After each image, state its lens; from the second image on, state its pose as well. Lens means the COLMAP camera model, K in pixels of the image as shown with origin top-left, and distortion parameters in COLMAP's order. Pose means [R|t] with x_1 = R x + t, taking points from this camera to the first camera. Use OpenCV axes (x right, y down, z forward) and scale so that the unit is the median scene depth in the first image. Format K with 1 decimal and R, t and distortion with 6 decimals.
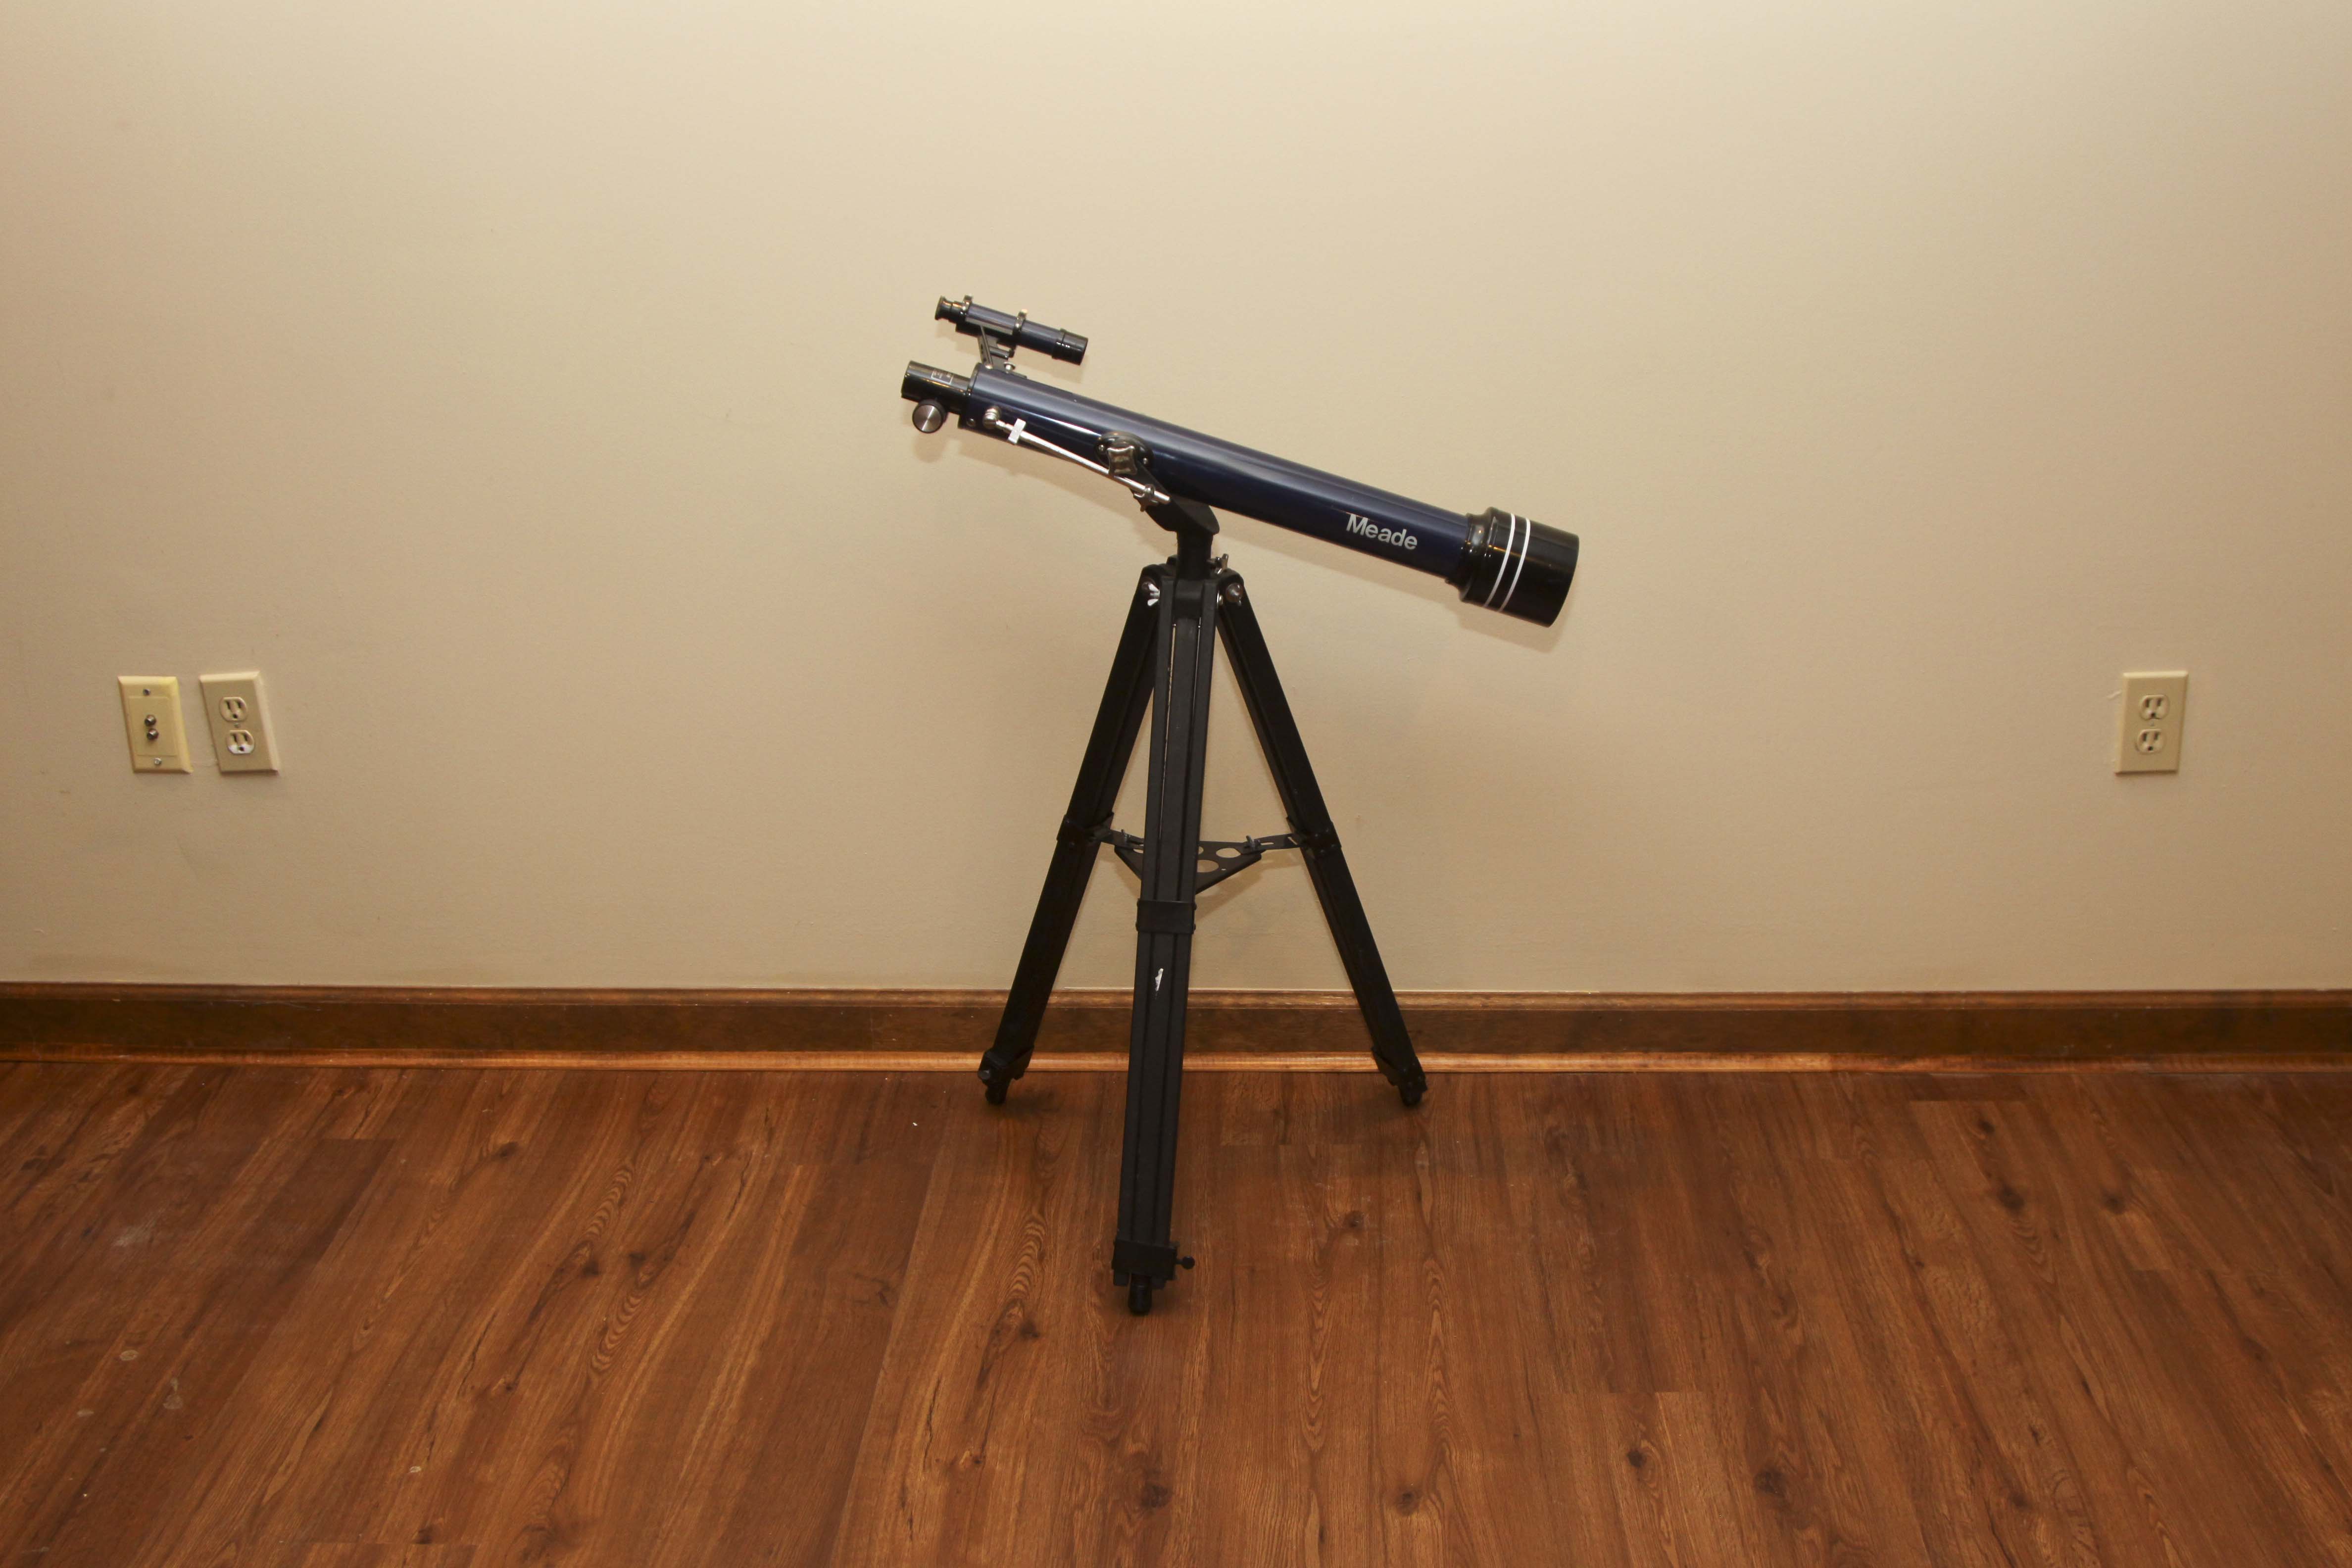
lens RADIAL K [[2536.9, 0, 1181.8], [0, 2536.9, 798.3], [0, 0, 1]] dist [-0.127239, 0.000000]
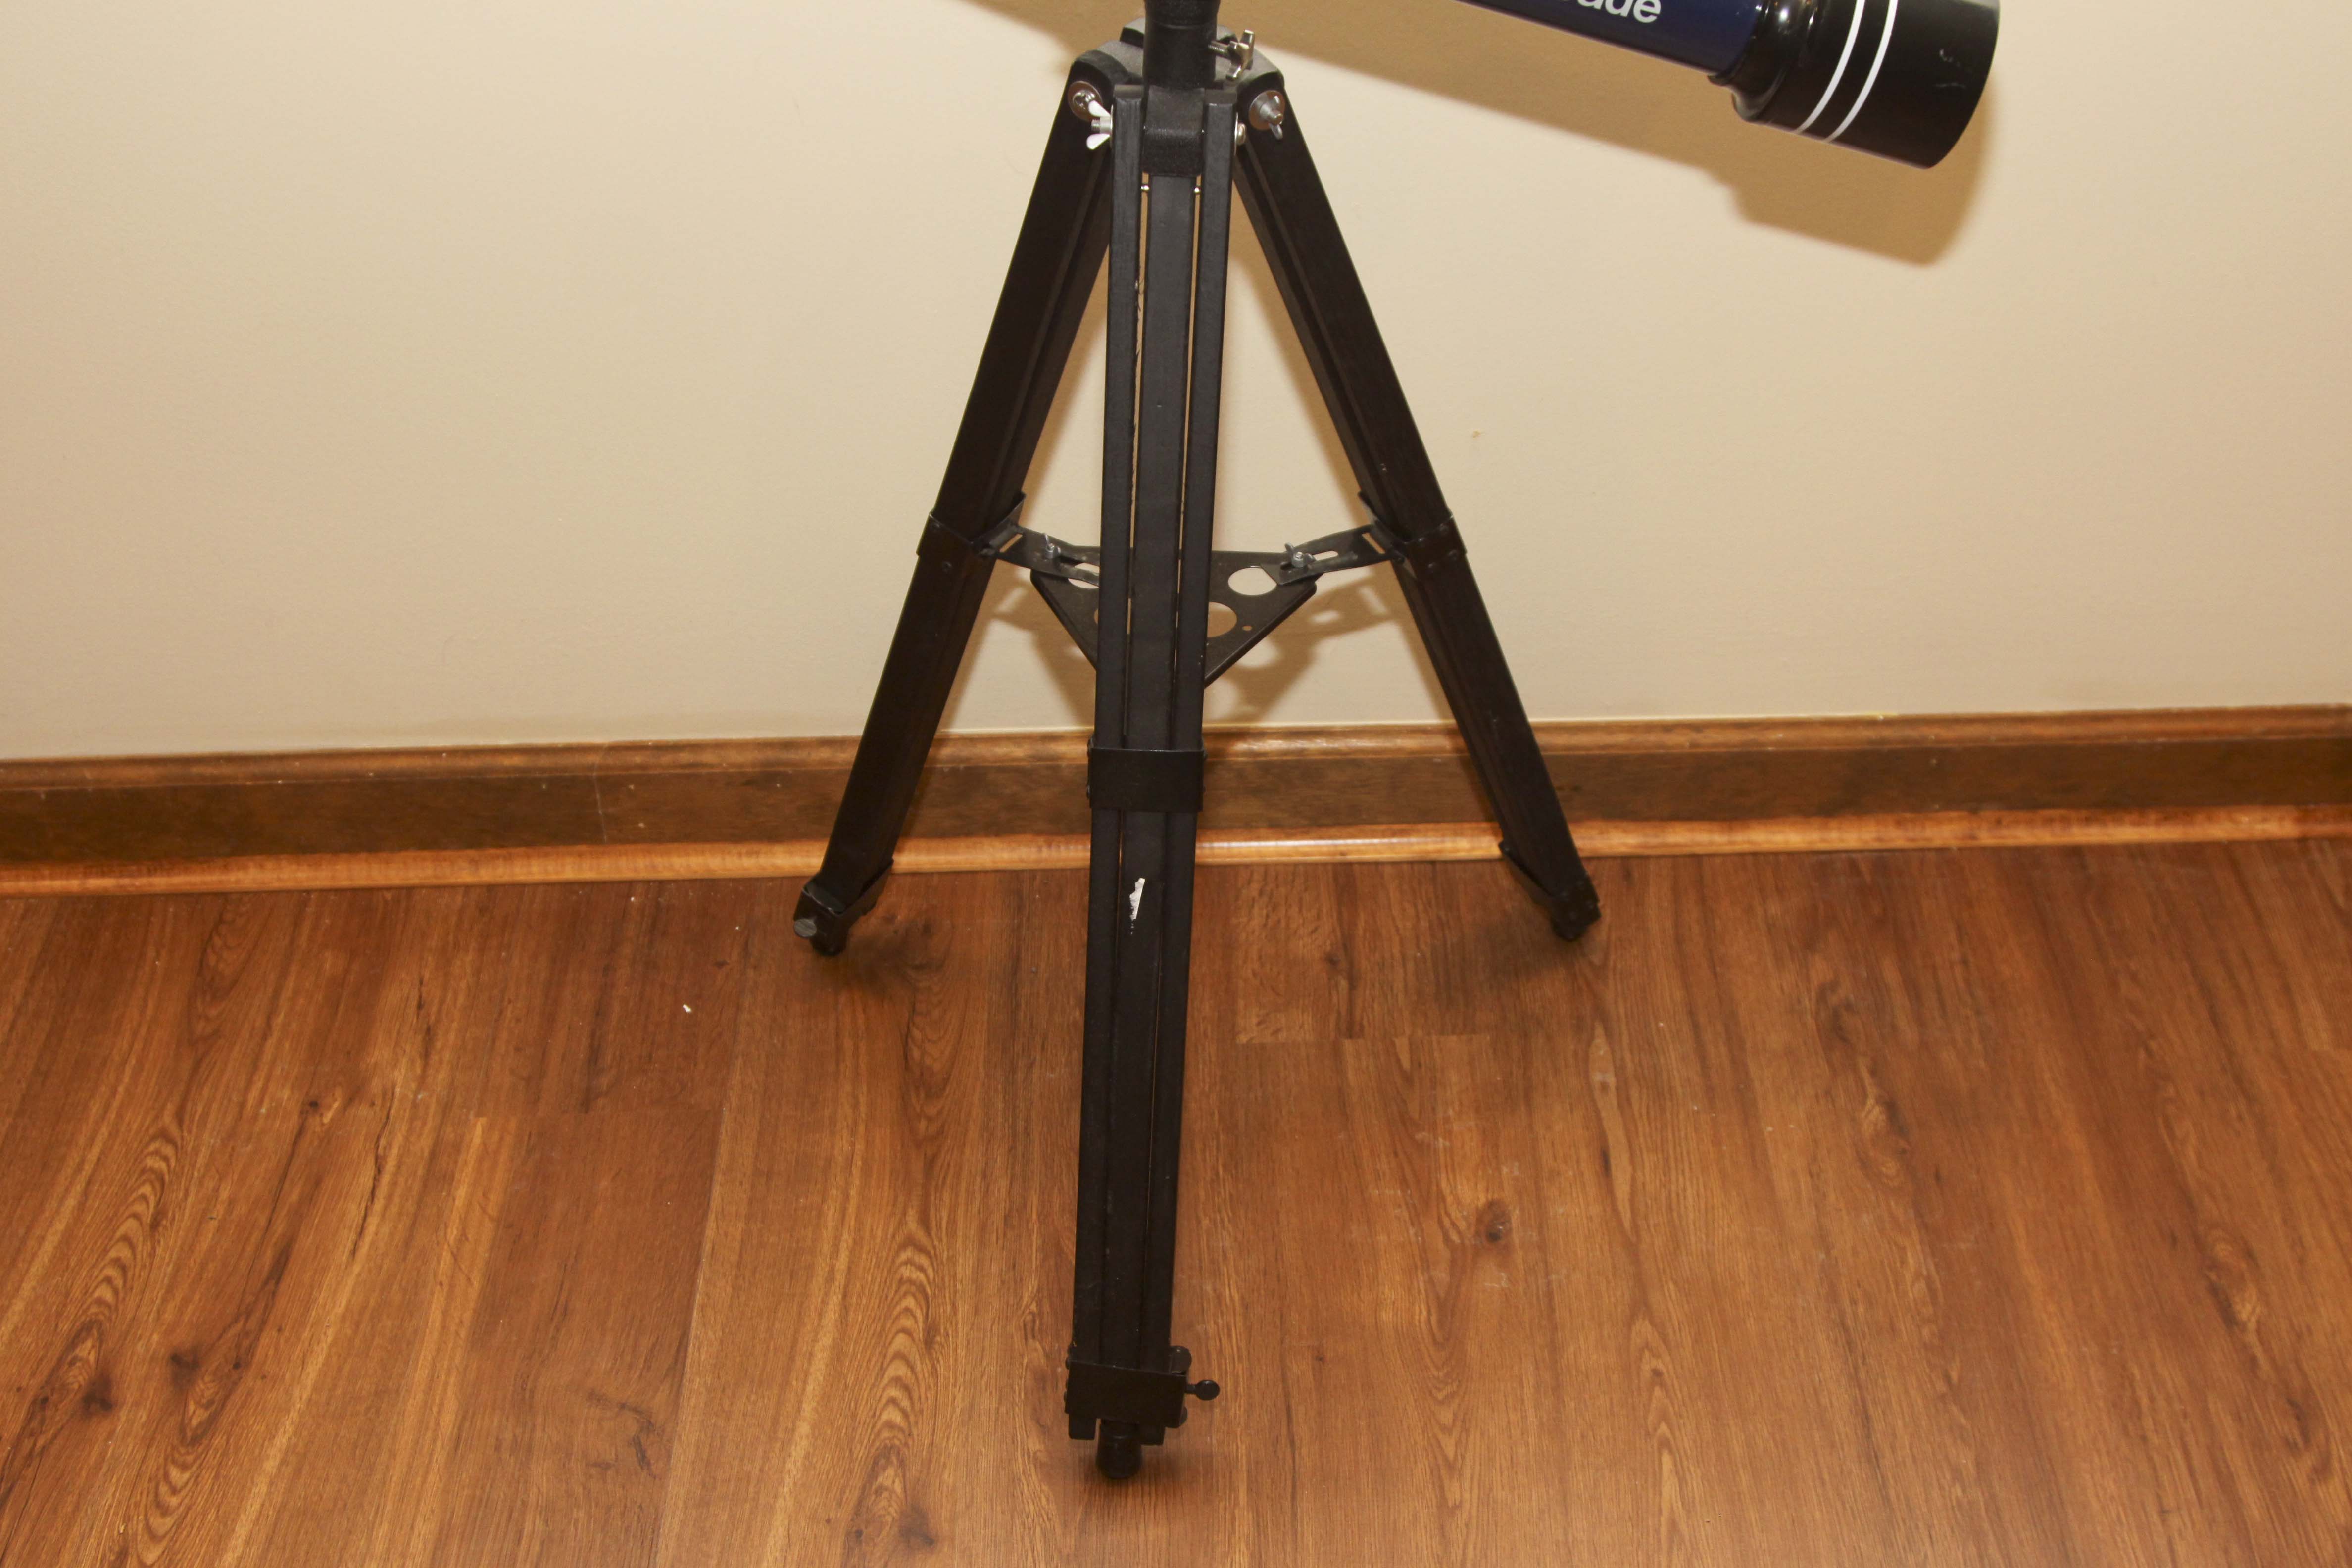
lens RADIAL K [[3085.4, 0, 1201.3], [0, 3085.4, 809.2], [0, 0, 1]] dist [-0.055396, 0.000000]
pose [[0.998514, -0.038763, 0.038302, -0.018411], [0.026251, 0.958085, 0.285279, -0.117060], [-0.047755, -0.283850, 0.957679, 0.397489]]
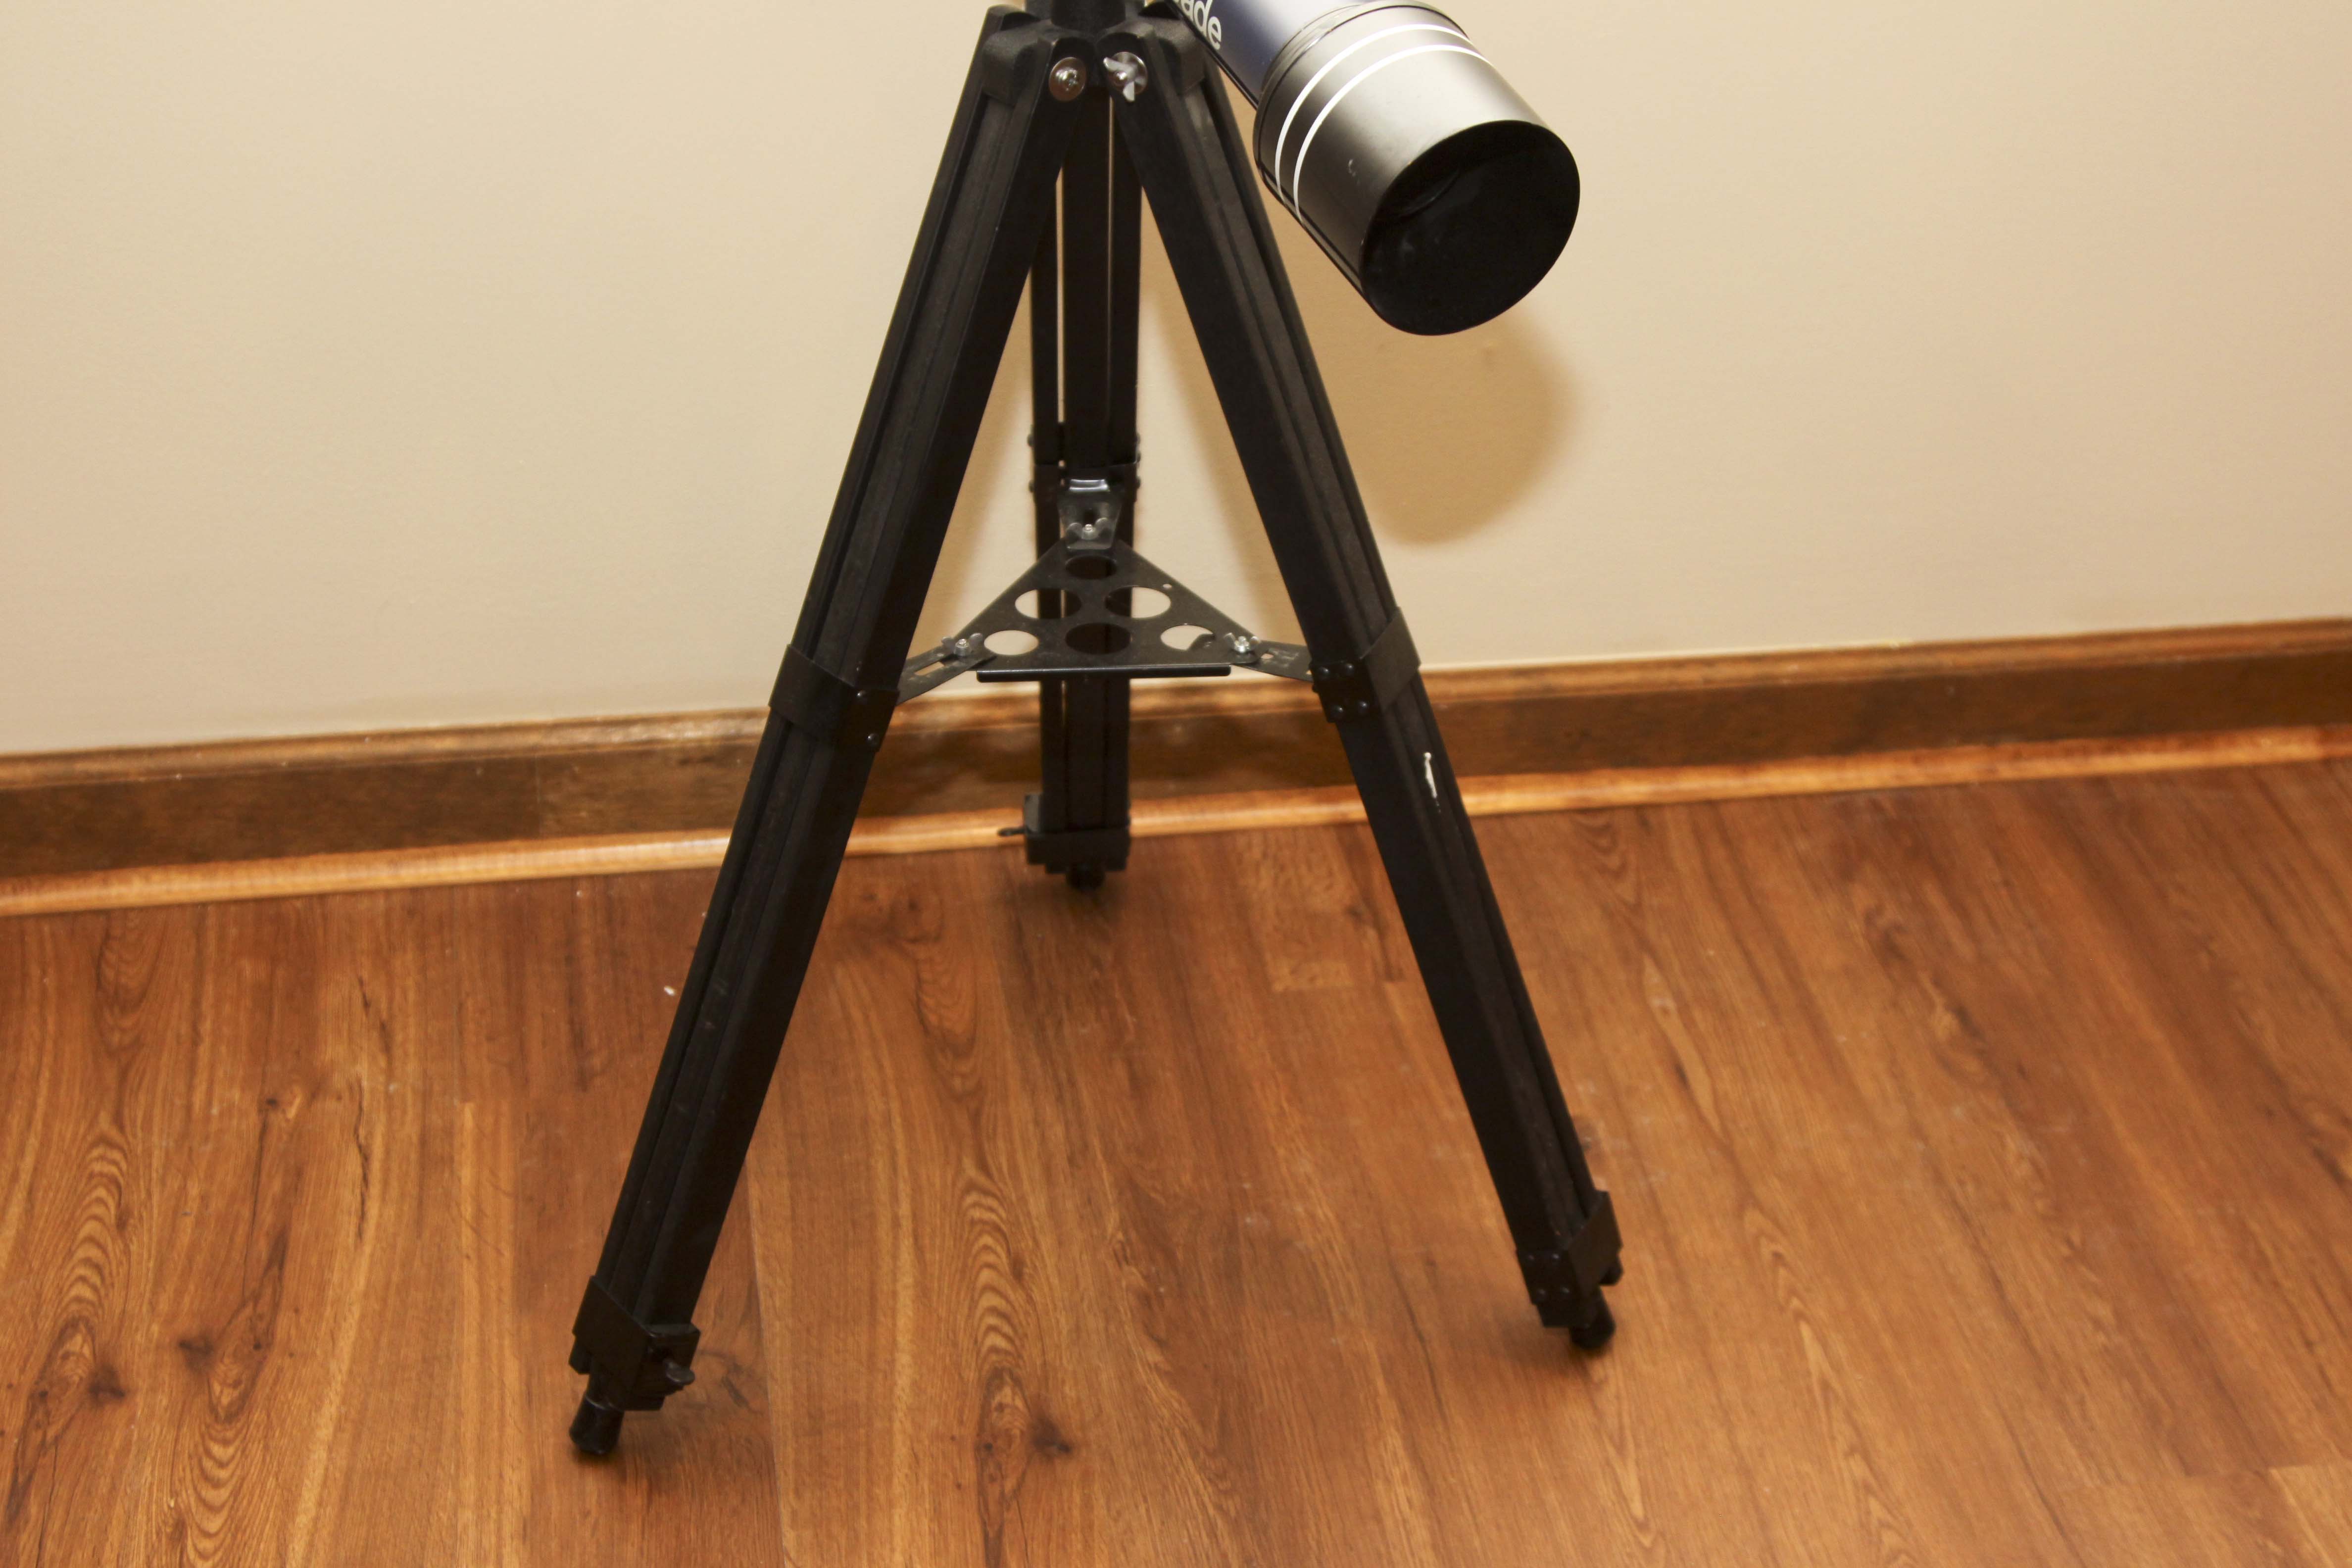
lens RADIAL K [[4020.0, 0, 1194.8], [0, 4020.0, 785.8], [0, 0, 1]] dist [0.034489, 0.000000]
pose [[0.980747, -0.070685, 0.182043, -0.164167], [0.037101, 0.982658, 0.181676, -0.062930], [-0.191728, -0.171424, 0.966361, 0.222151]]
